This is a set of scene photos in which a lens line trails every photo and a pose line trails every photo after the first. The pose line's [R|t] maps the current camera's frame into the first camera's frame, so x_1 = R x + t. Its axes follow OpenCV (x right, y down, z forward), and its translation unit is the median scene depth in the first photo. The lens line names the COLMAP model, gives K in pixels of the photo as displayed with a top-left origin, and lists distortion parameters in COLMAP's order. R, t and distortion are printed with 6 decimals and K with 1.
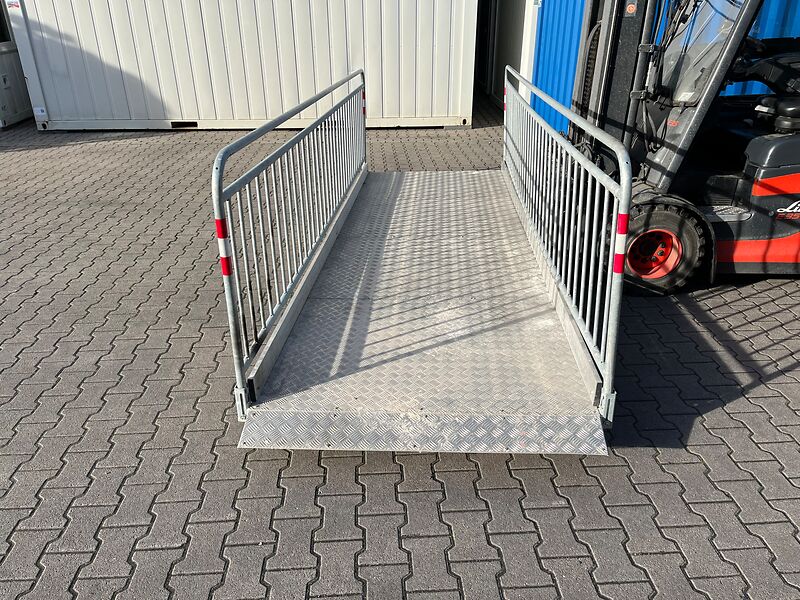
lens RADIAL K [[605.3, 0, 401.4], [0, 605.3, 296.1], [0, 0, 1]] dist [0.060110, -0.070024]
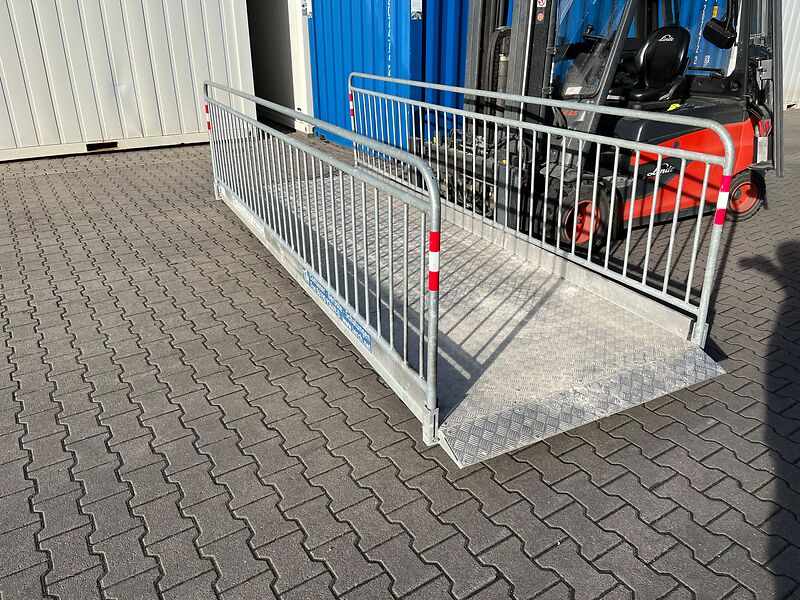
lens RADIAL K [[605.3, 0, 404.3], [0, 605.3, 303.0], [0, 0, 1]] dist [0.060110, -0.070024]
pose [[0.857151, -0.198276, 0.475373, -0.540499], [0.204577, 0.978070, 0.039075, -0.038624], [-0.472695, 0.063757, 0.878916, 0.153597]]
